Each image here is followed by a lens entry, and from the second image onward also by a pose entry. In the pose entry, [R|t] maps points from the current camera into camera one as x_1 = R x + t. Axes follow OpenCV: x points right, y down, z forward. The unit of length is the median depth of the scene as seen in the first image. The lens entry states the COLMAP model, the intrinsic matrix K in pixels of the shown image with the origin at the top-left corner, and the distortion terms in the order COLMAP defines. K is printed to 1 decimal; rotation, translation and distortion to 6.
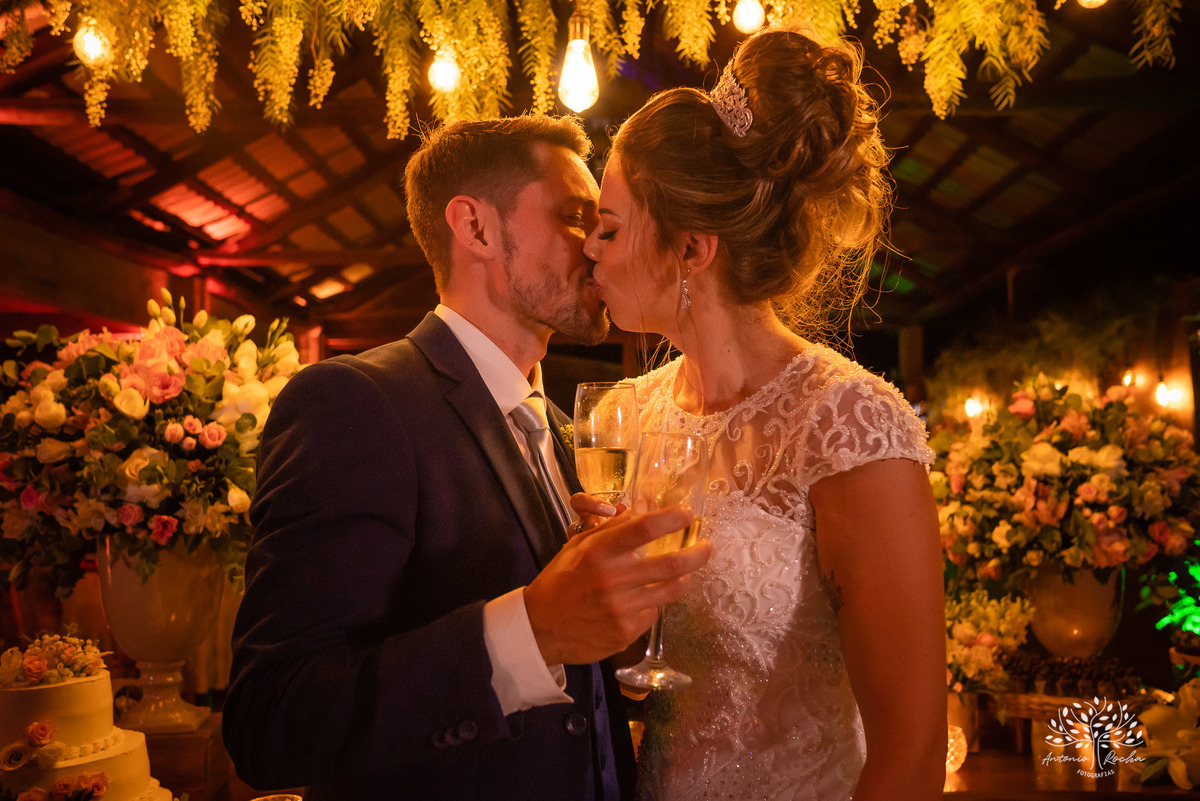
lens RADIAL K [[1322.4, 0, 619.9], [0, 1322.4, 393.5], [0, 0, 1]] dist [-0.006497, 0.029427]
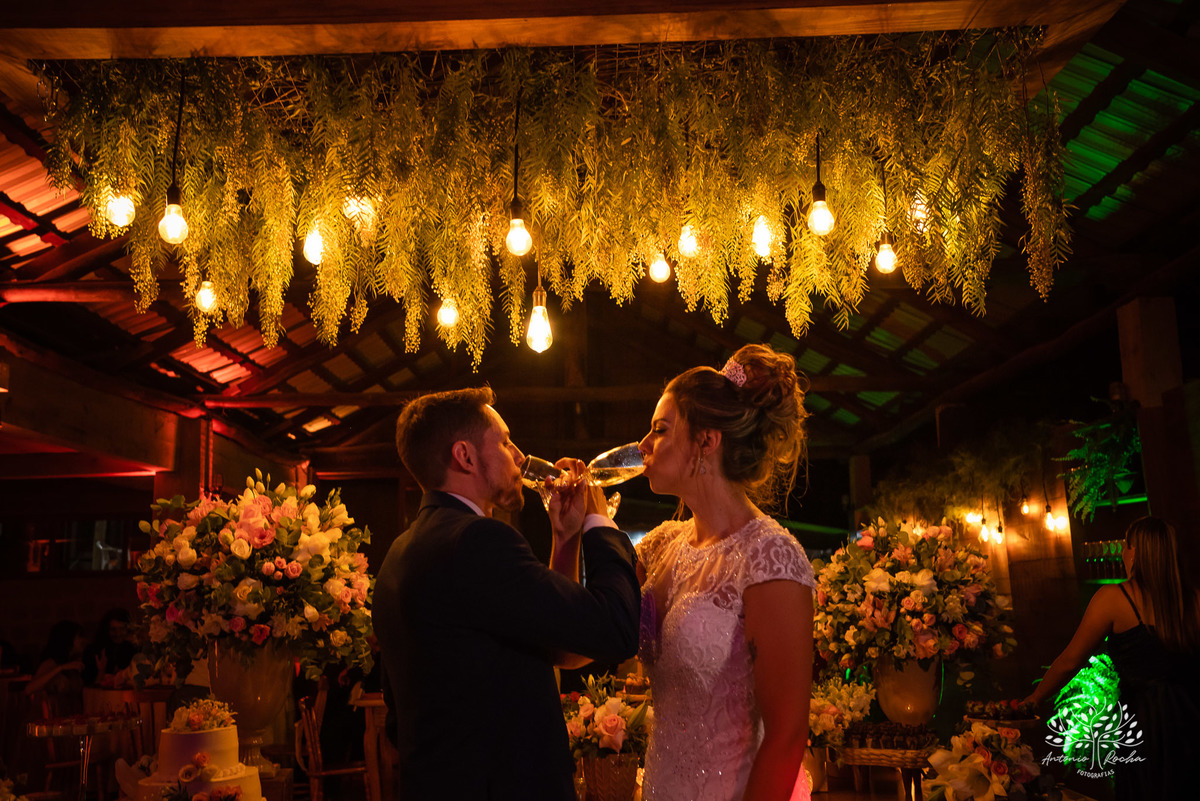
lens RADIAL K [[1322.4, 0, 619.9], [0, 1322.4, 393.5], [0, 0, 1]] dist [-0.006497, 0.029427]
pose [[0.999798, -0.006965, 0.018833, 0.025809], [0.008656, 0.995788, -0.091272, -0.021807], [-0.018118, 0.091417, 0.995648, -0.410381]]
